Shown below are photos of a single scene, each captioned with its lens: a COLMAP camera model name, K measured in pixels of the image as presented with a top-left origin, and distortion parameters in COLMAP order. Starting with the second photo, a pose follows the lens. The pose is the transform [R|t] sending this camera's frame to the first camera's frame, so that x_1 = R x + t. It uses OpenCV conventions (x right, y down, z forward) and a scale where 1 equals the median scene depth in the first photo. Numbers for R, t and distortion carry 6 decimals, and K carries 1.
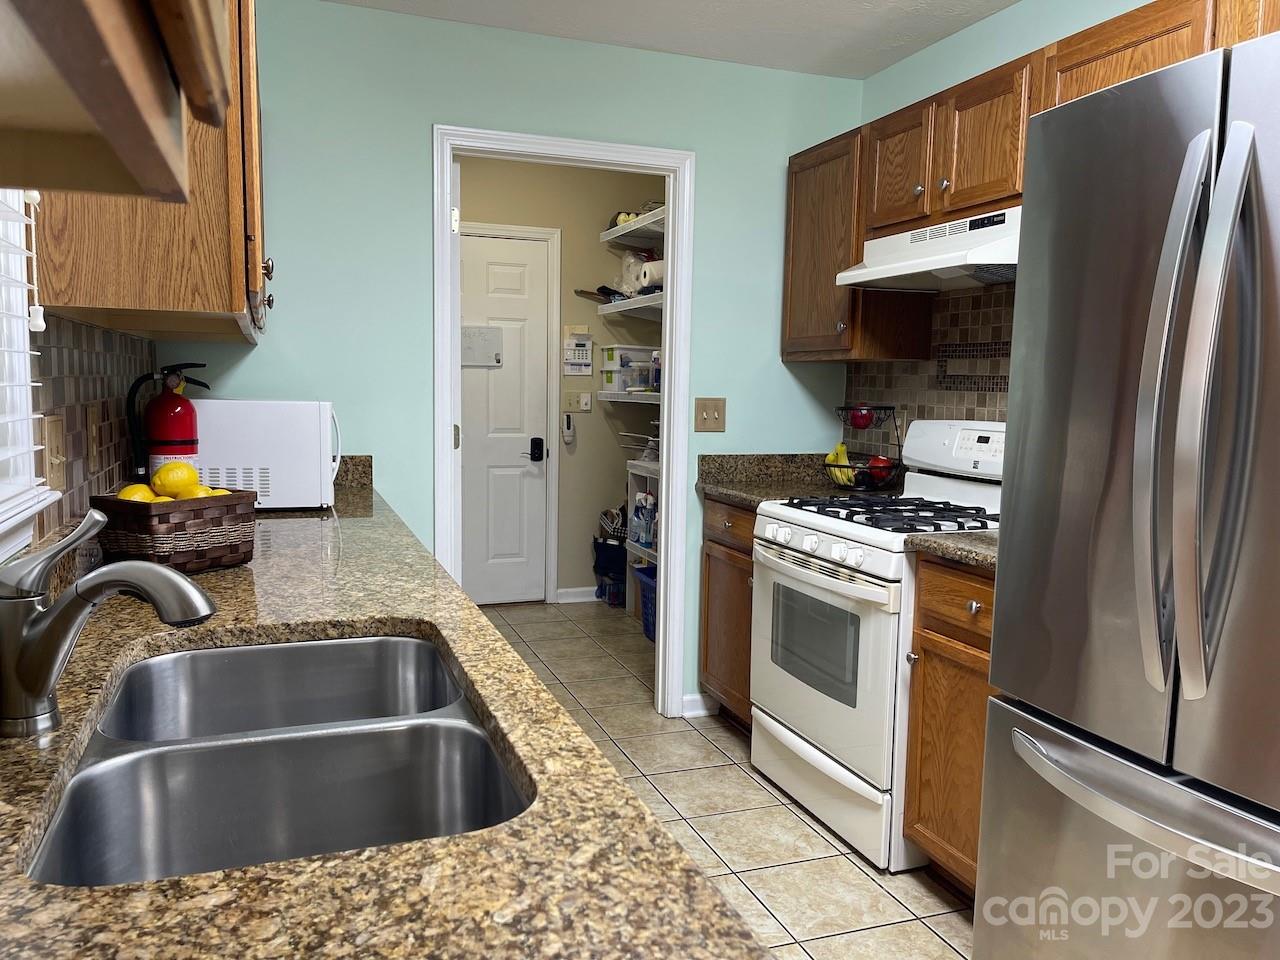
lens RADIAL K [[937.2, 0, 639.1], [0, 937.2, 483.1], [0, 0, 1]] dist [0.038943, -0.003905]
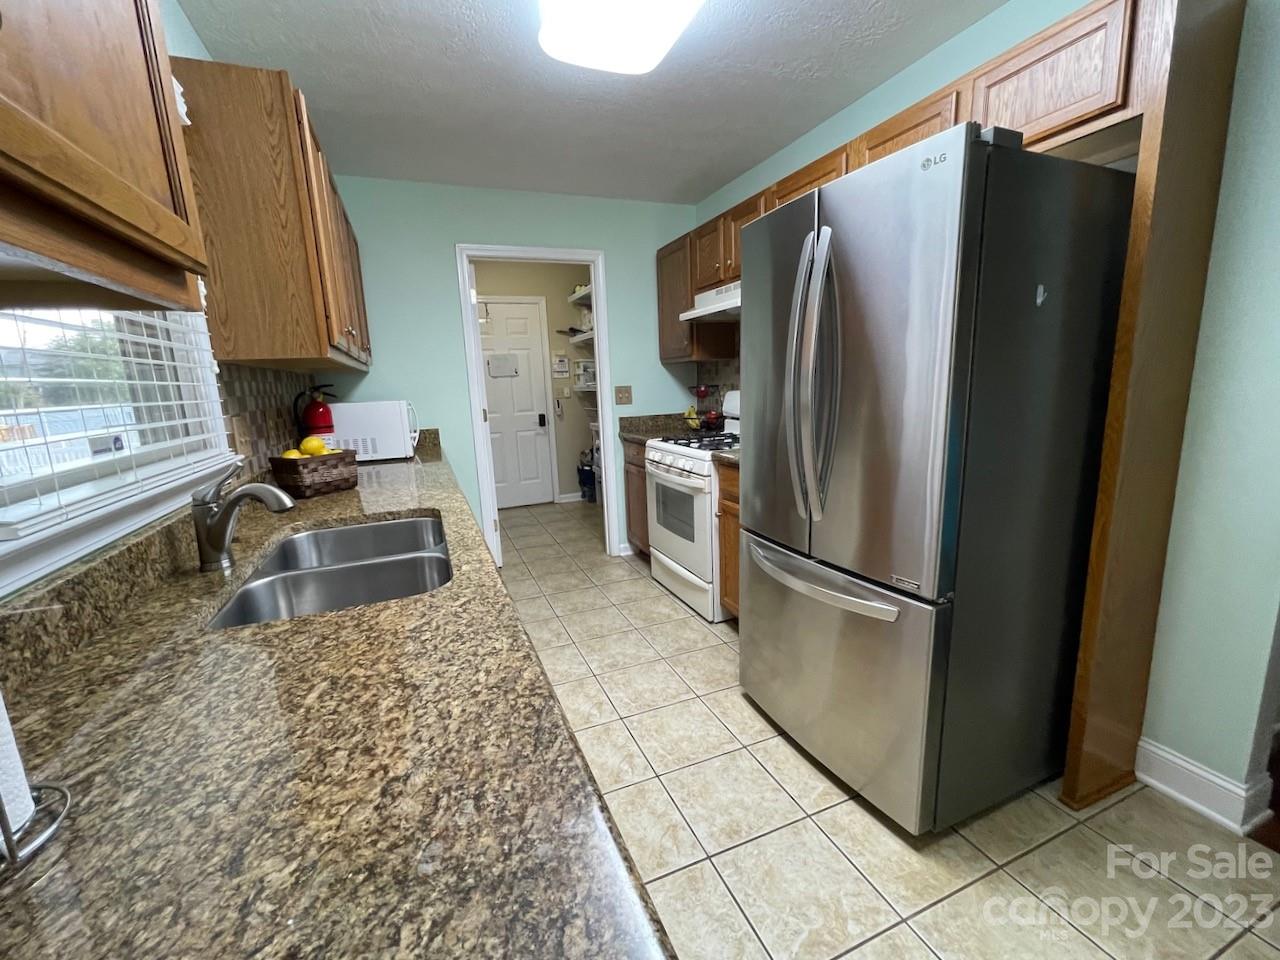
lens RADIAL K [[517.5, 0, 635.8], [0, 517.5, 480.8], [0, 0, 1]] dist [0.000708, 0.000345]
pose [[0.997713, -0.064932, 0.018759, 0.091927], [0.063061, 0.994184, 0.087304, 0.010242], [-0.024318, -0.085921, 0.996005, -0.046874]]
